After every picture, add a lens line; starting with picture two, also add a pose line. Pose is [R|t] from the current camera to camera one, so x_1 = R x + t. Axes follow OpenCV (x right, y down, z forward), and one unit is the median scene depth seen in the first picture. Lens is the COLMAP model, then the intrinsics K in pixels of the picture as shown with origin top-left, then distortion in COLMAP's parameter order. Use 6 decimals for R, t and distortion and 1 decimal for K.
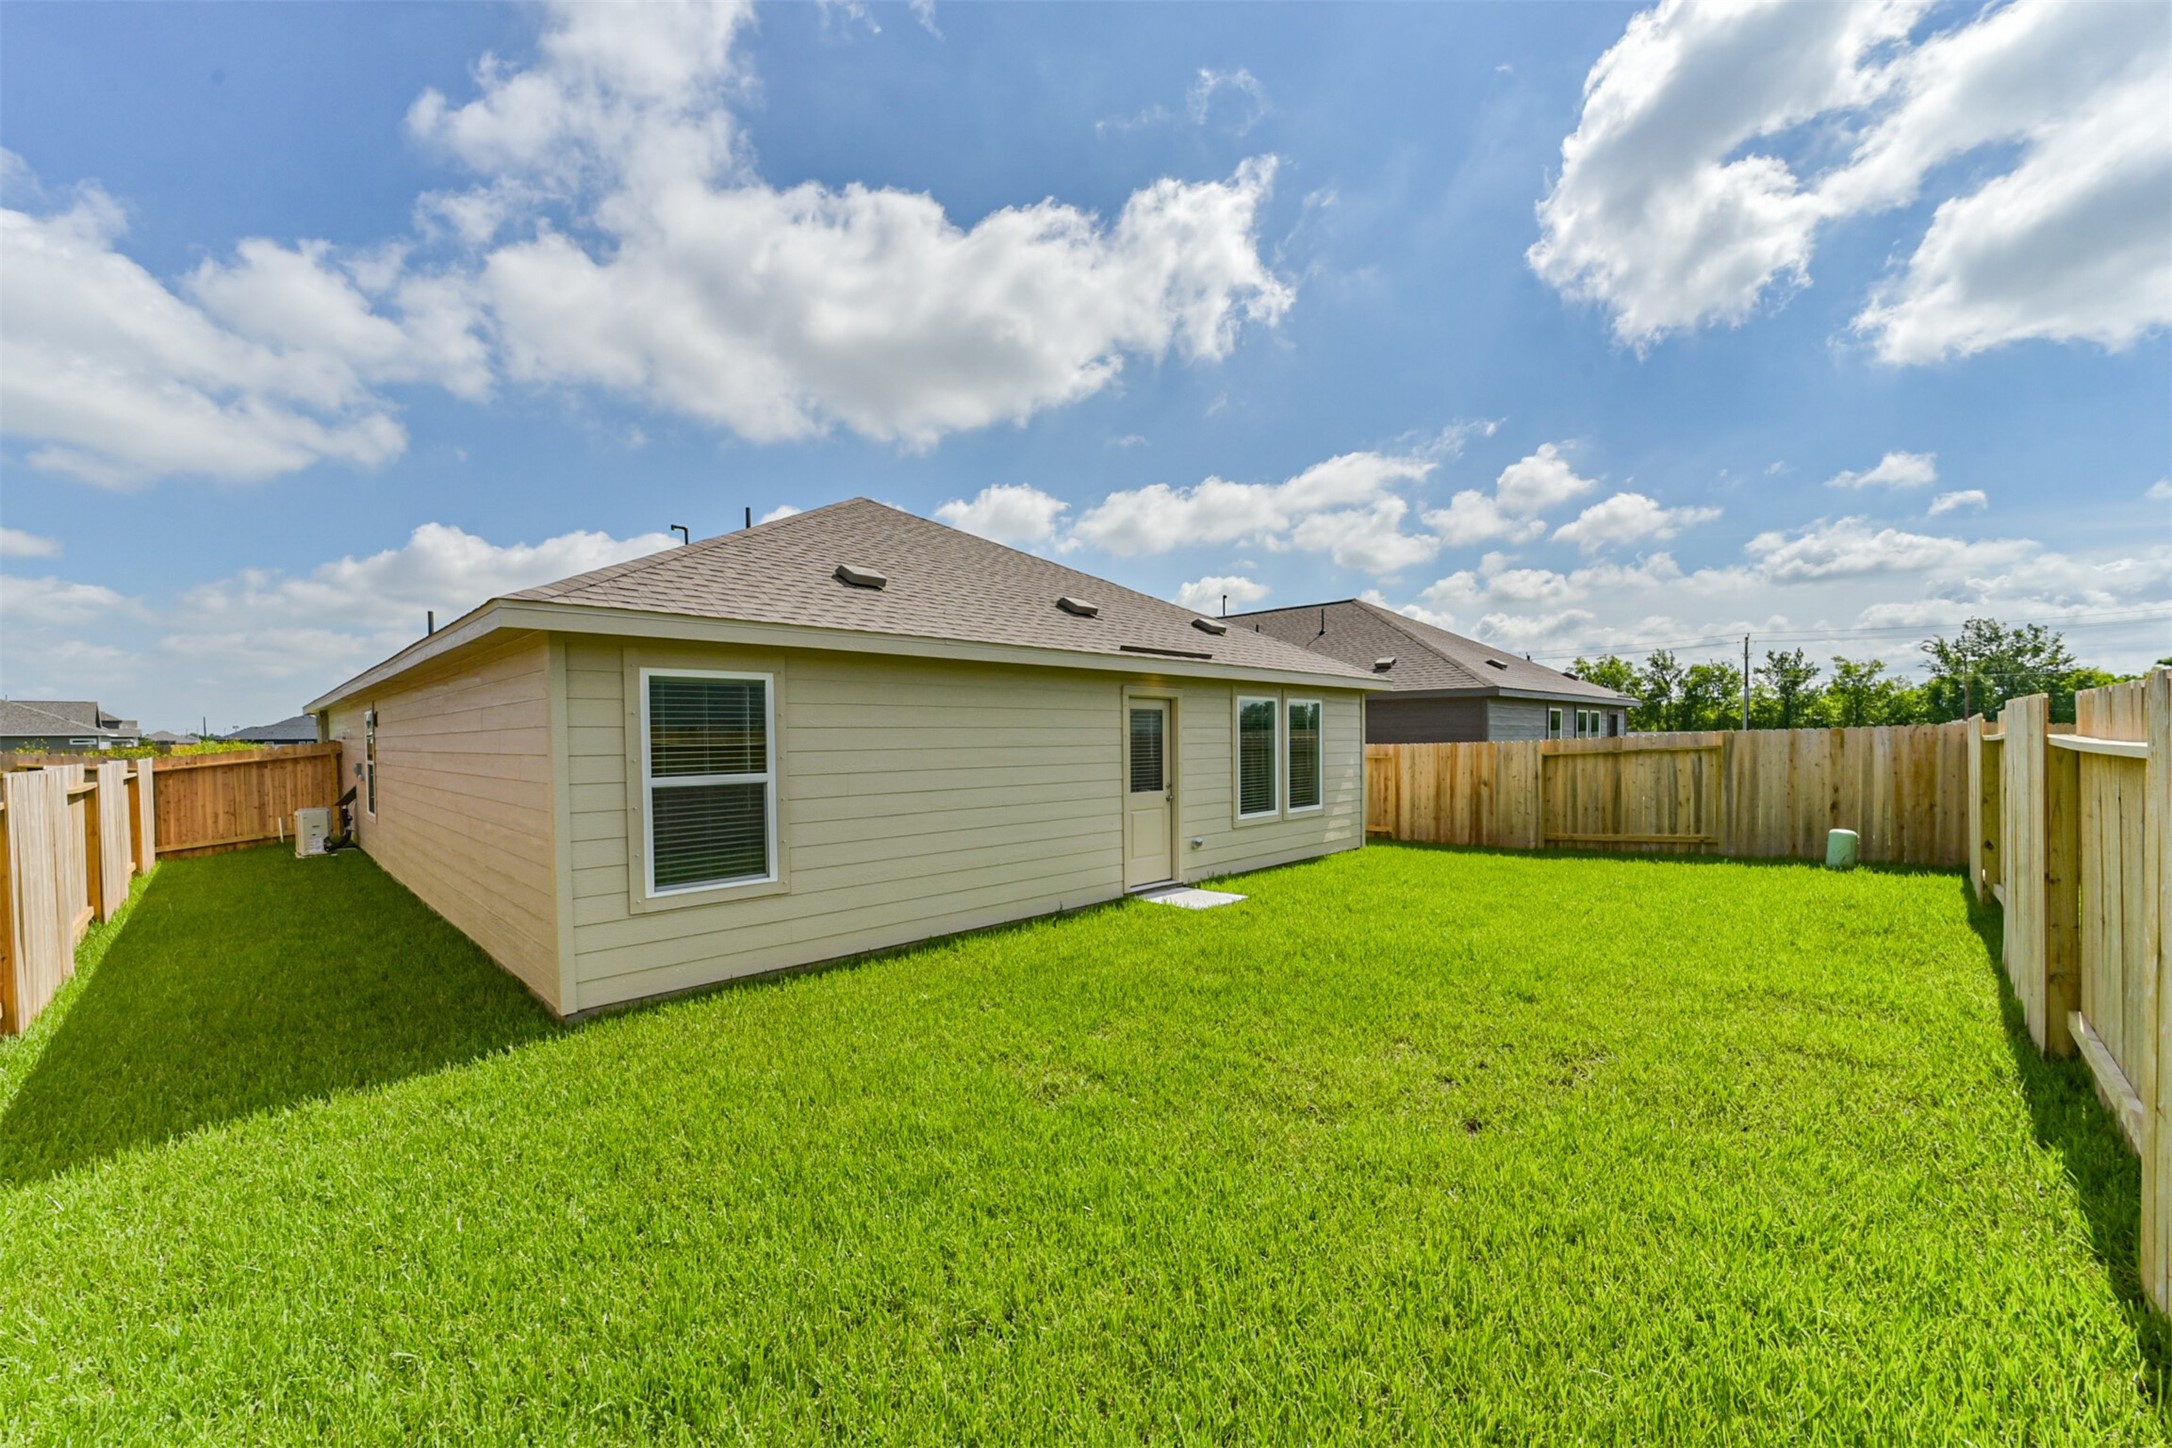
lens RADIAL K [[849.9, 0, 1080.9], [0, 849.9, 745.3], [0, 0, 1]] dist [-0.005064, -0.000085]
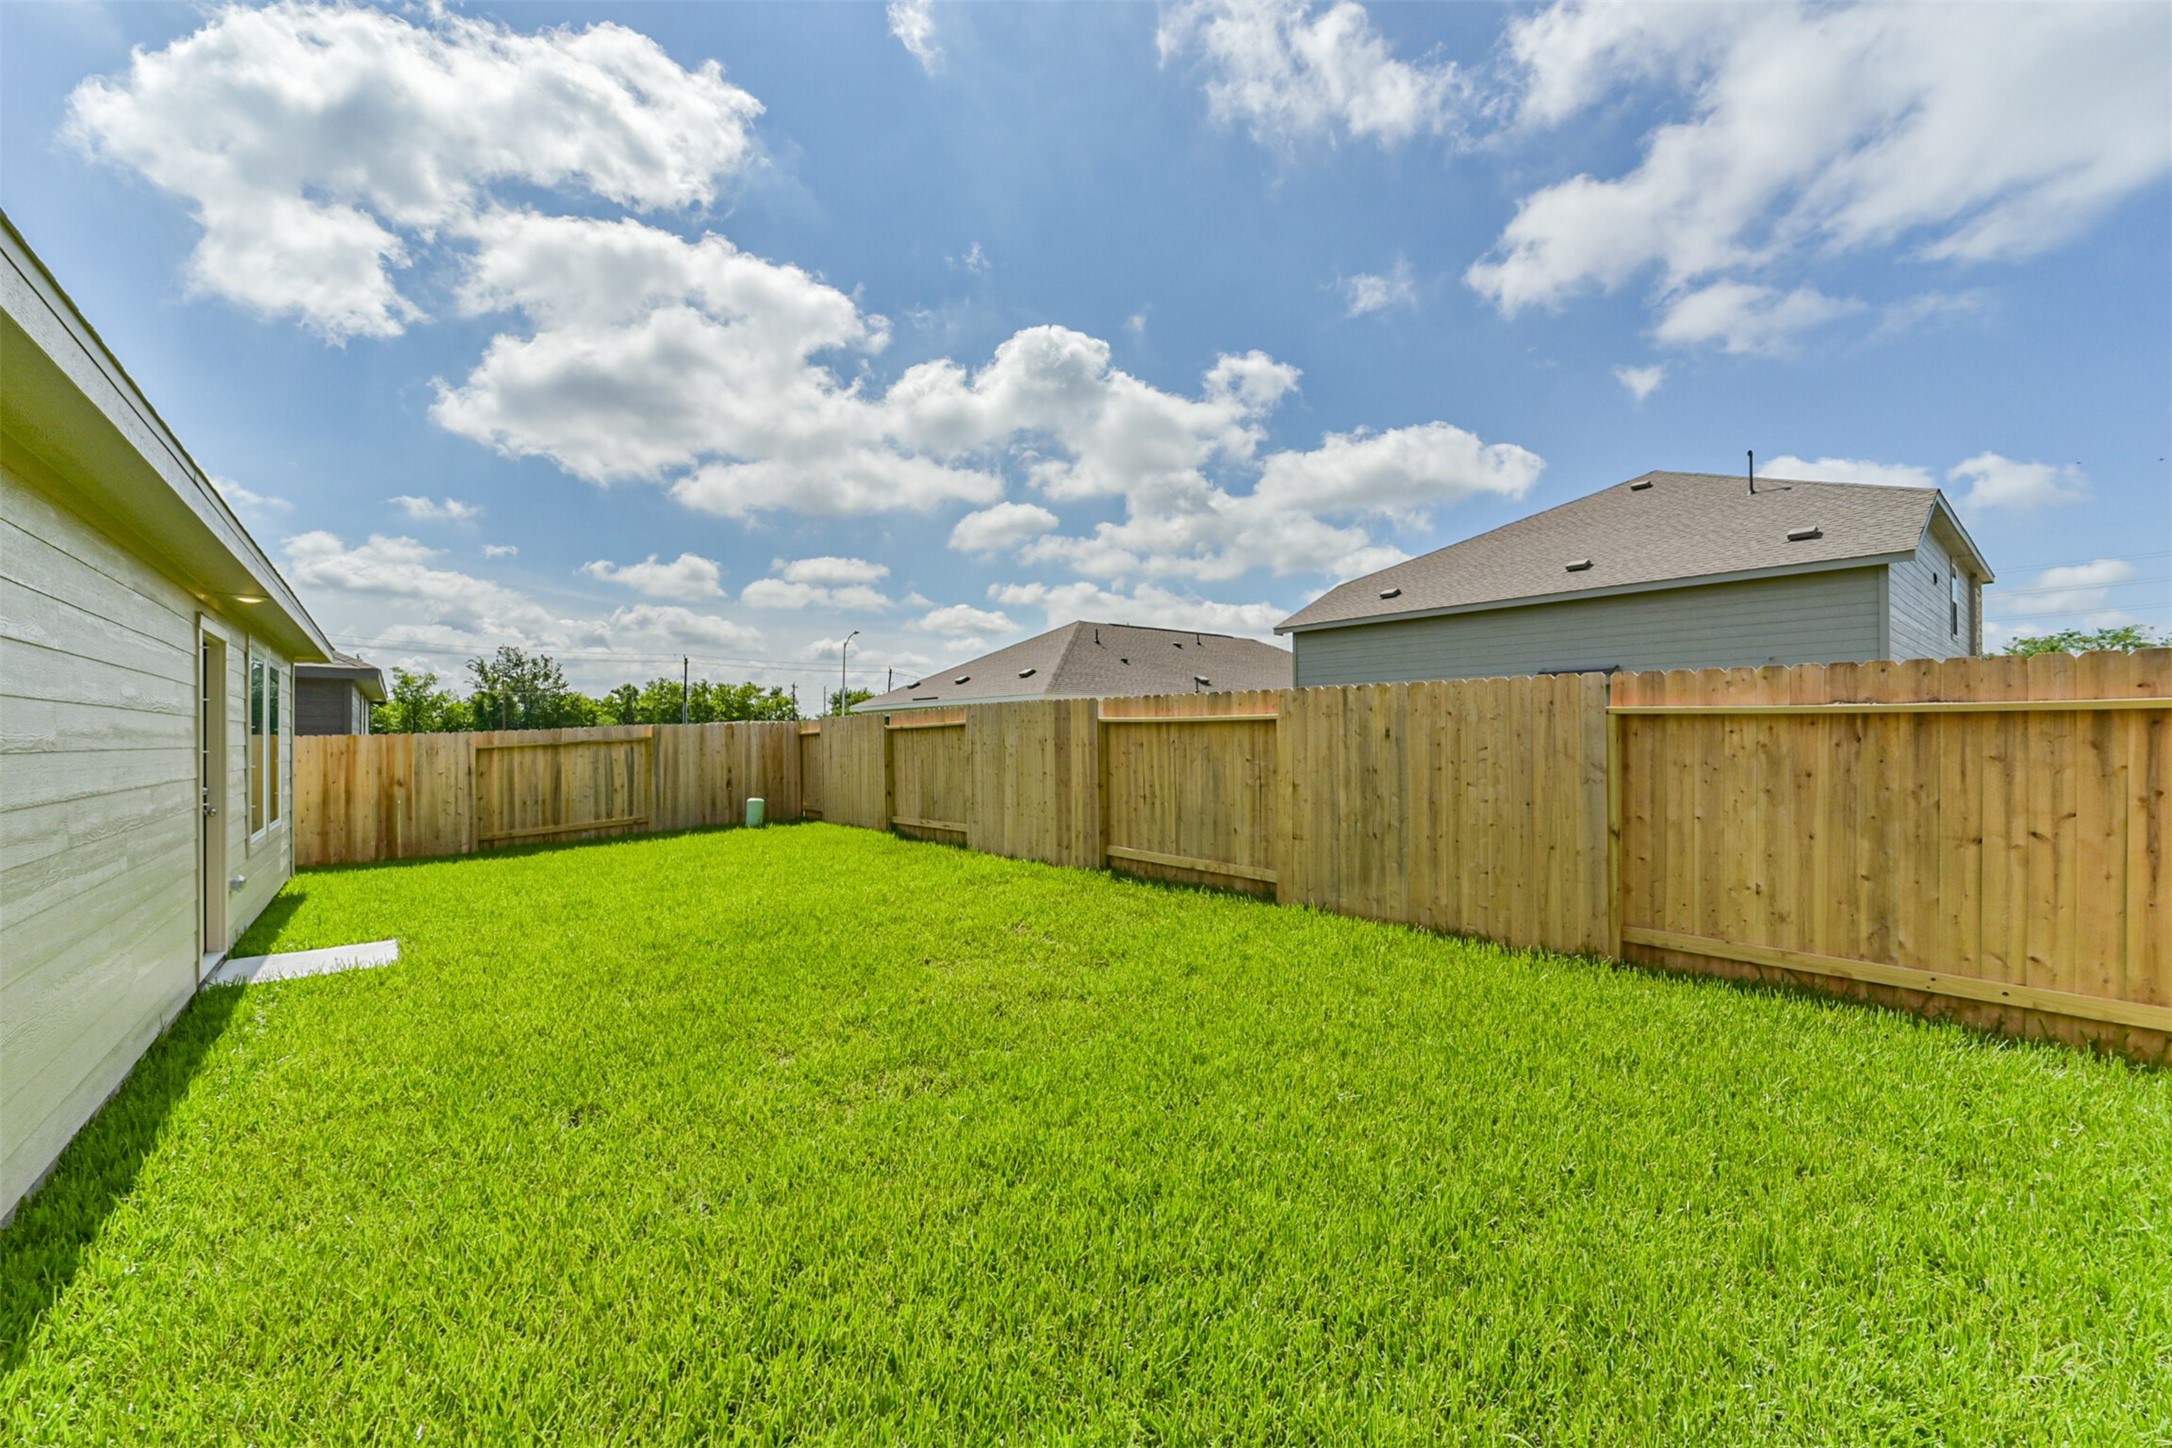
lens RADIAL K [[849.9, 0, 1078.6], [0, 849.9, 732.9], [0, 0, 1]] dist [-0.005064, -0.000085]
pose [[0.119729, 0.012689, 0.992726, -0.298957], [0.013136, 0.999811, -0.014363, 0.017065], [-0.992720, 0.014761, 0.119540, 0.255899]]
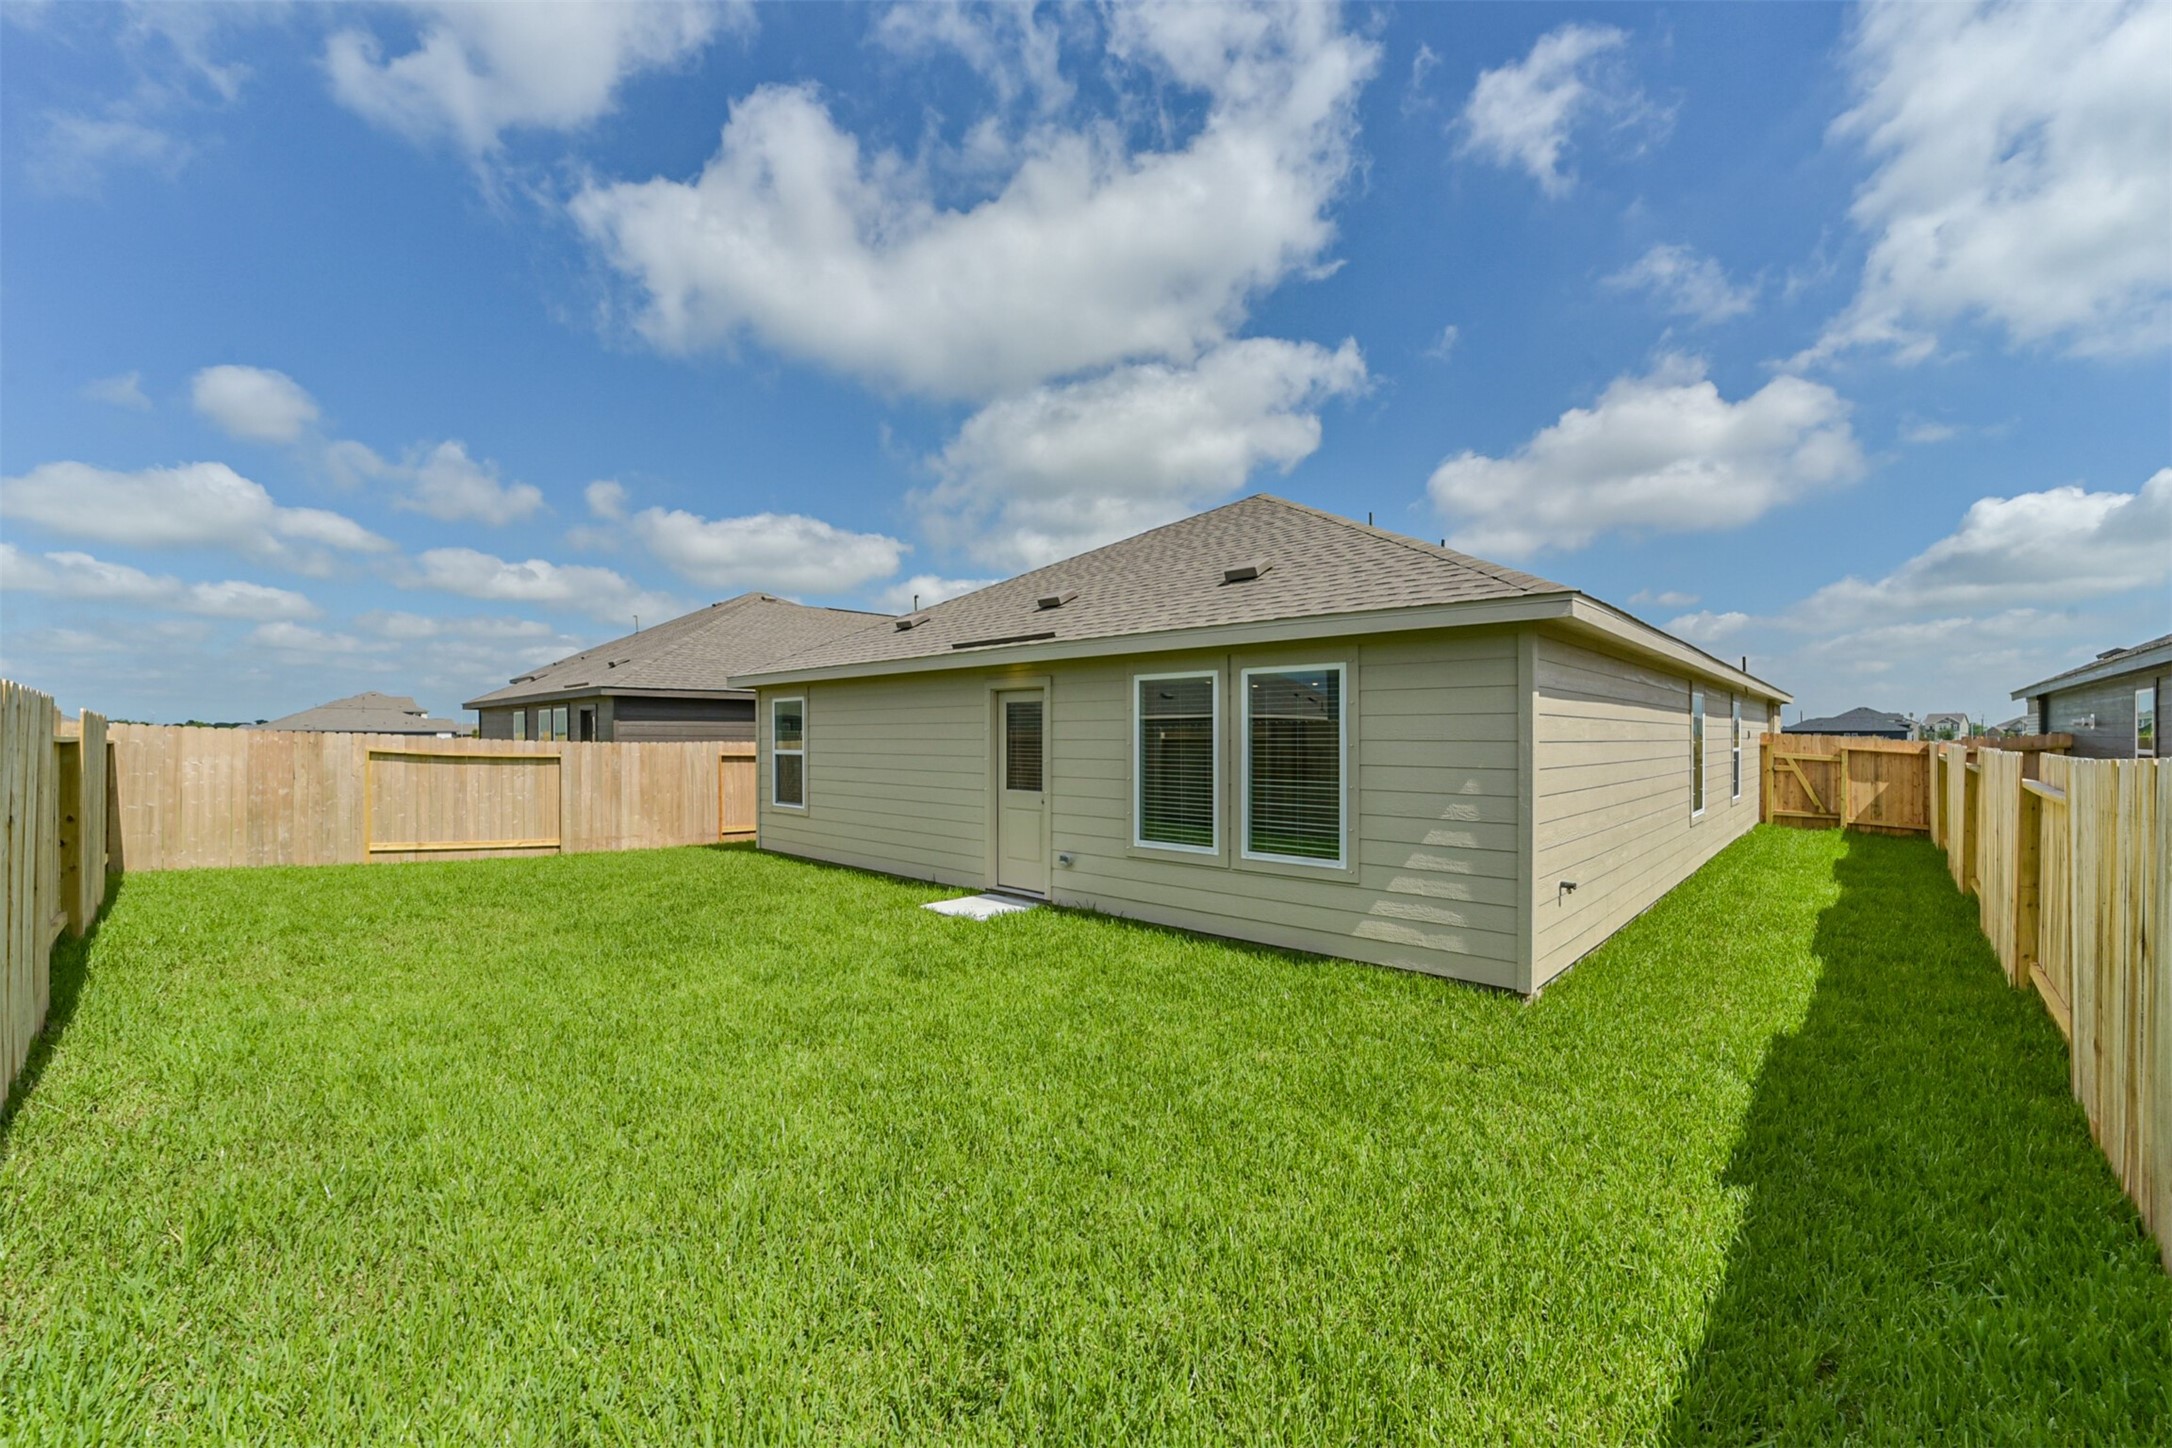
lens RADIAL K [[849.9, 0, 1089.5], [0, 849.9, 727.8], [0, 0, 1]] dist [-0.005064, -0.000085]
pose [[0.038962, 0.006313, -0.999221, 0.772321], [-0.001292, 0.999980, 0.006268, -0.015268], [0.999240, 0.001047, 0.038970, 0.792476]]
